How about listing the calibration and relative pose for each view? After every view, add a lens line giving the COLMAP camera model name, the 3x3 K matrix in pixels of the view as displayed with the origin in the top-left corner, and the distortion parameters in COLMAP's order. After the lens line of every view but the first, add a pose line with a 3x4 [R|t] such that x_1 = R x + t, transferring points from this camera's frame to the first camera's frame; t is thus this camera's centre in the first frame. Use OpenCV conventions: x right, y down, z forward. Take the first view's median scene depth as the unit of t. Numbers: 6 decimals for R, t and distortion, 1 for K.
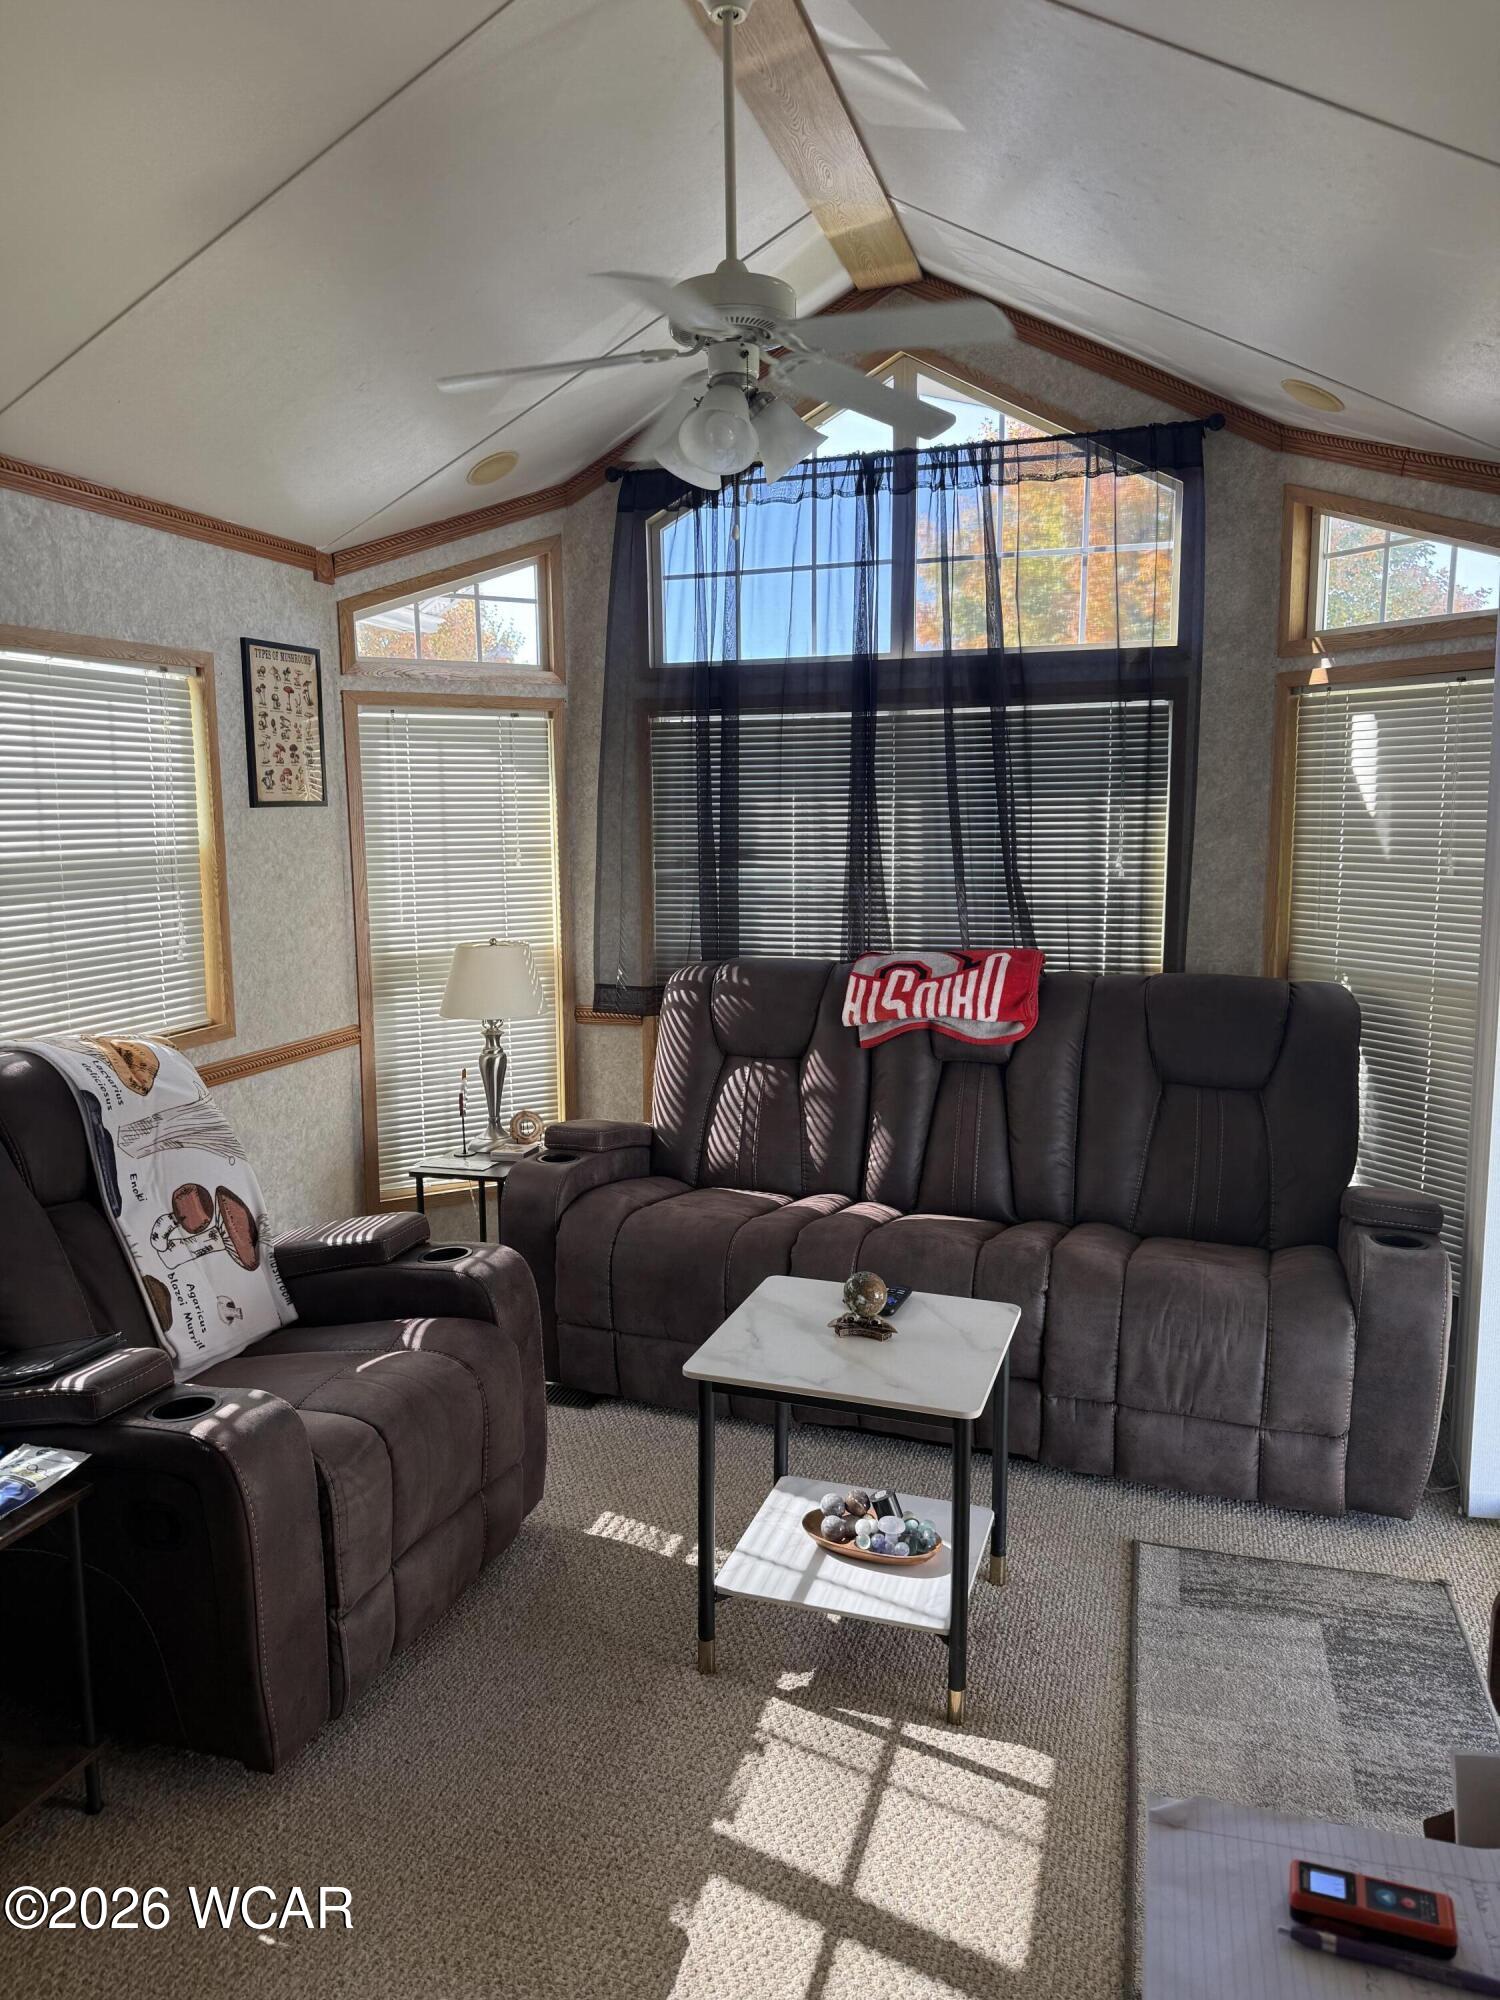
lens RADIAL K [[1386.2, 0, 710.3], [0, 1386.2, 994.9], [0, 0, 1]] dist [0.192803, -0.369853]
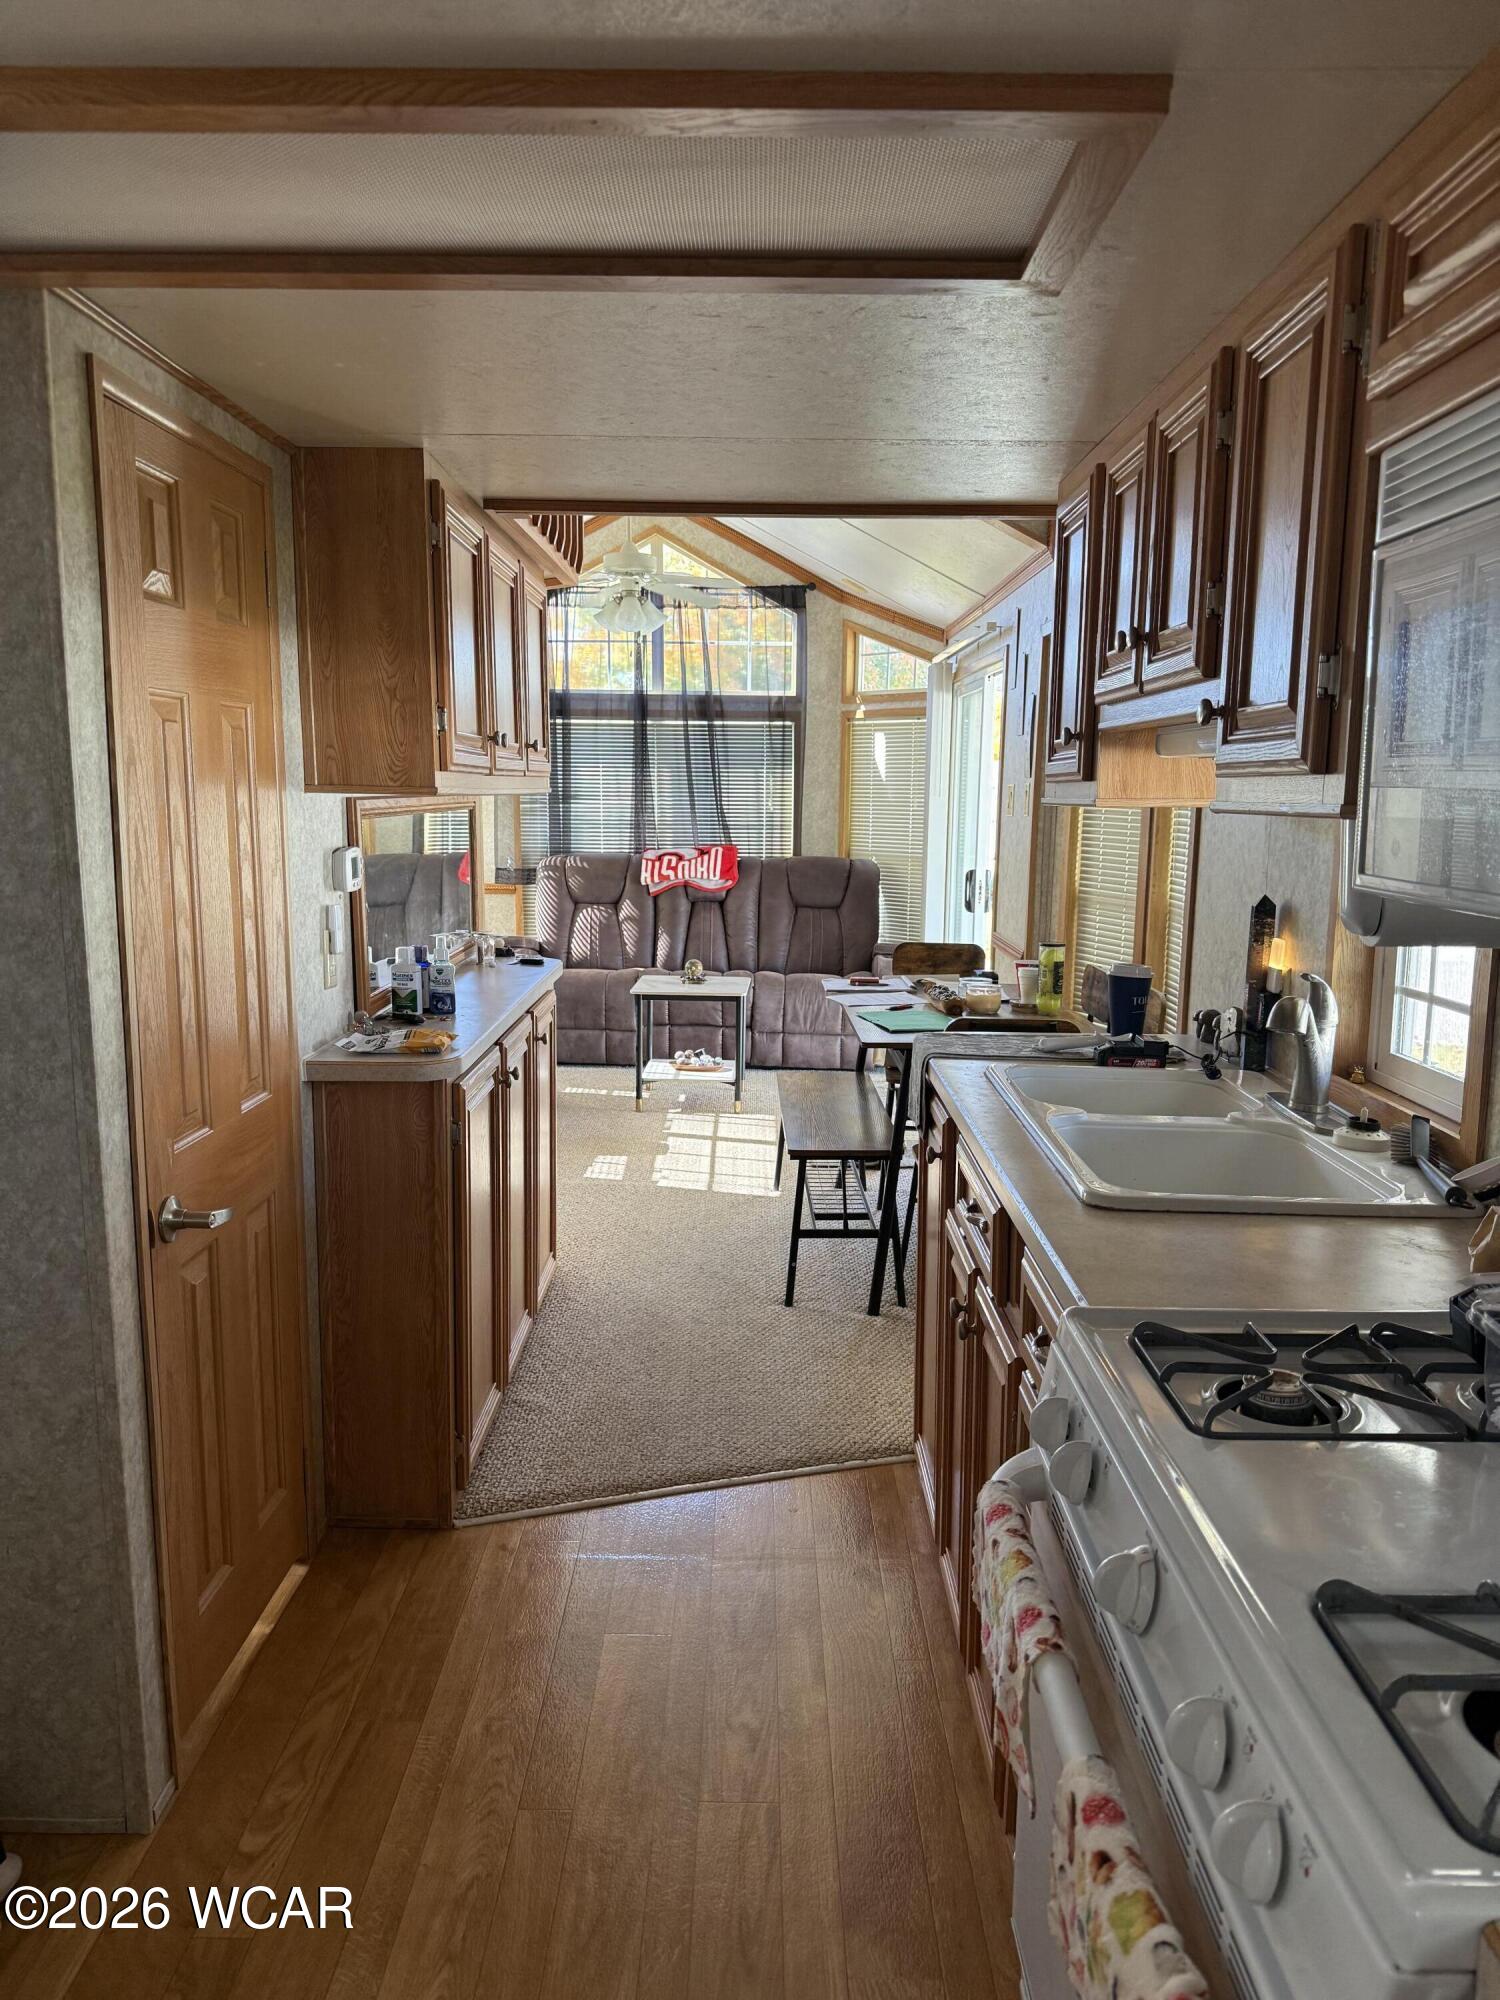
lens RADIAL K [[1386.2, 0, 710.3], [0, 1386.2, 994.9], [0, 0, 1]] dist [0.192803, -0.369853]
pose [[0.958765, -0.024828, 0.283112, -0.365461], [0.021103, 0.999646, 0.016198, 0.147322], [-0.283414, -0.009556, 0.958950, -0.890356]]
